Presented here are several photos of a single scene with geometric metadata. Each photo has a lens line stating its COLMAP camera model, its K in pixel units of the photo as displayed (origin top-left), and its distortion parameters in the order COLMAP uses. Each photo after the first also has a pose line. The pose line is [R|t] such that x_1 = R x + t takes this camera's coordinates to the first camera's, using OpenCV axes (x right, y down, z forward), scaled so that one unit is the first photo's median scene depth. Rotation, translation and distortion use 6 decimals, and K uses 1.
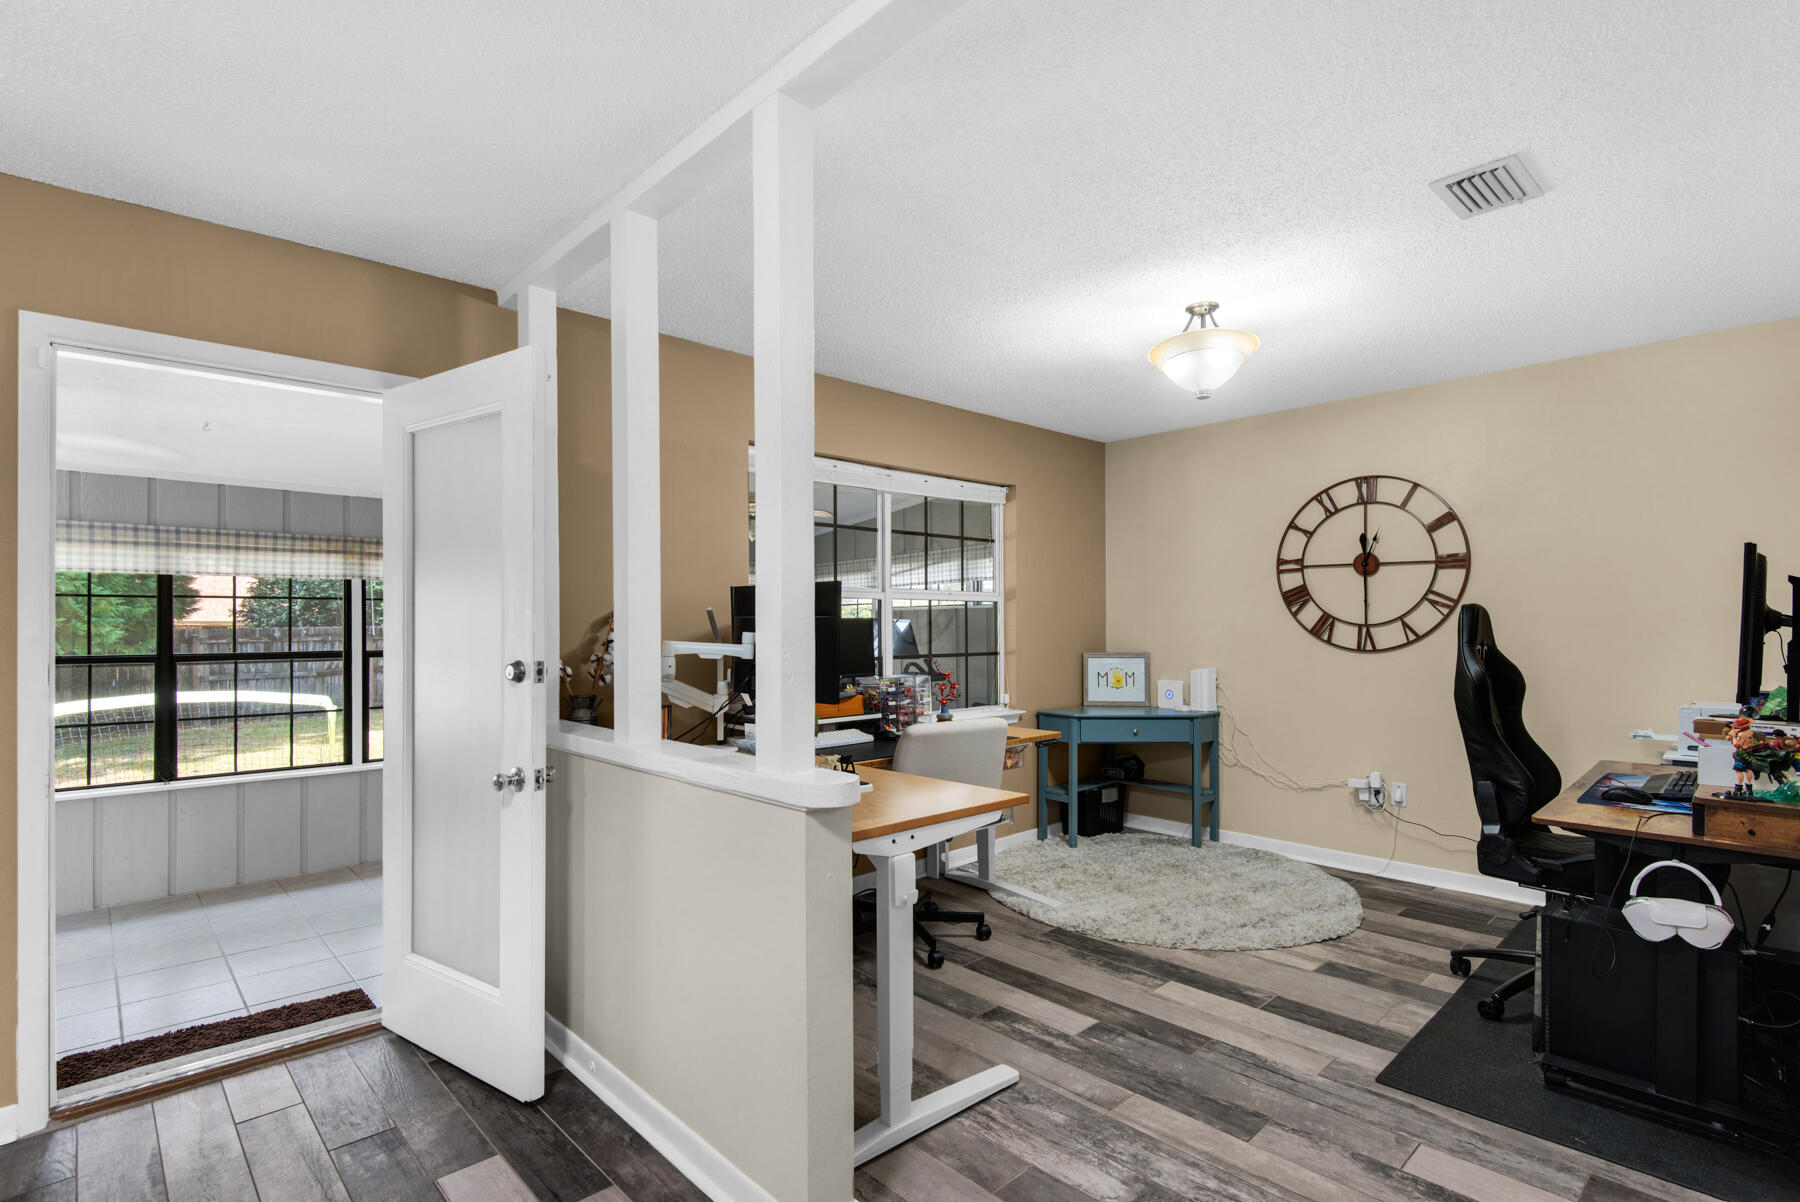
lens RADIAL K [[879.4, 0, 898.3], [0, 879.4, 620.3], [0, 0, 1]] dist [0.000125, -0.000009]
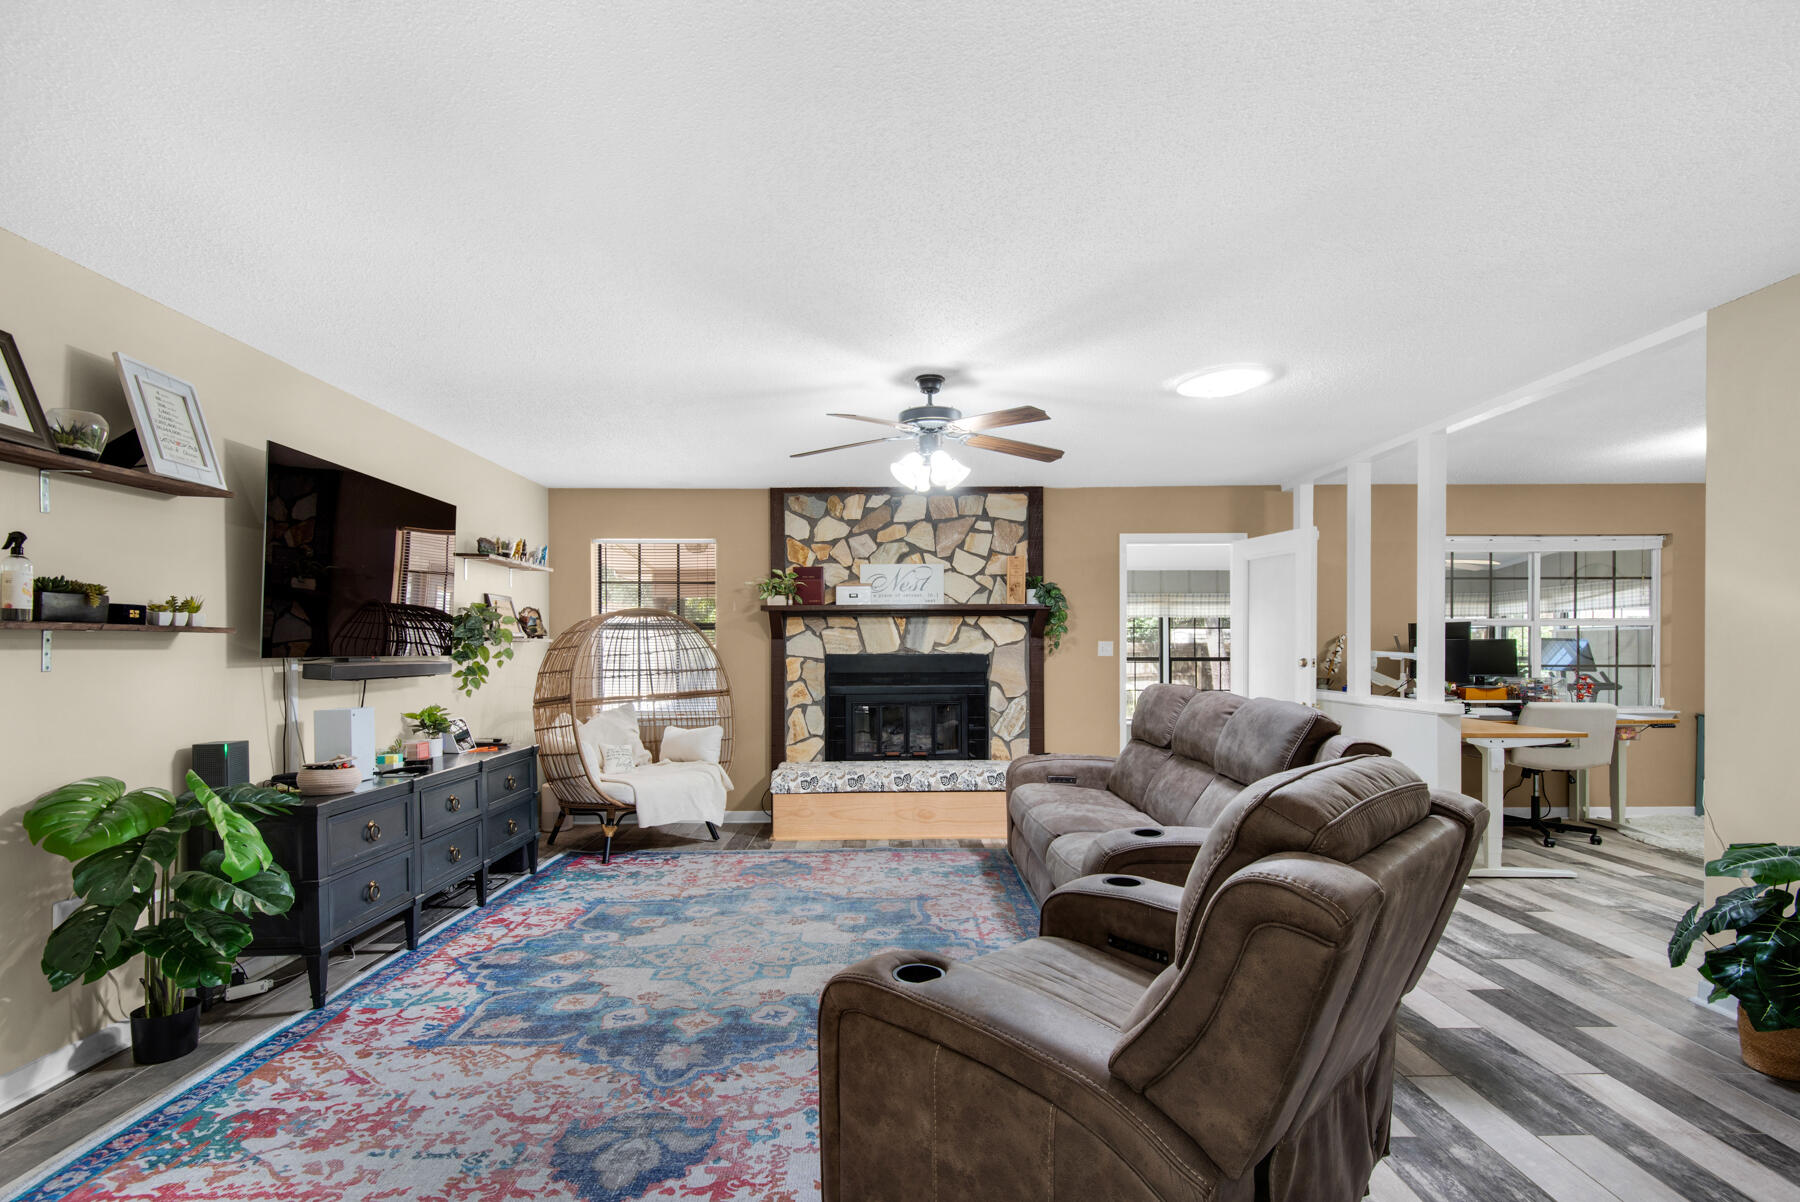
lens RADIAL K [[843.9, 0, 874.1], [0, 843.9, 648.5], [0, 0, 1]] dist [0.000435, 0.000021]
pose [[0.722240, 0.006878, -0.691609, 0.234623], [0.002175, 0.999923, 0.012216, -0.008519], [0.691640, -0.010328, 0.722169, -1.106259]]
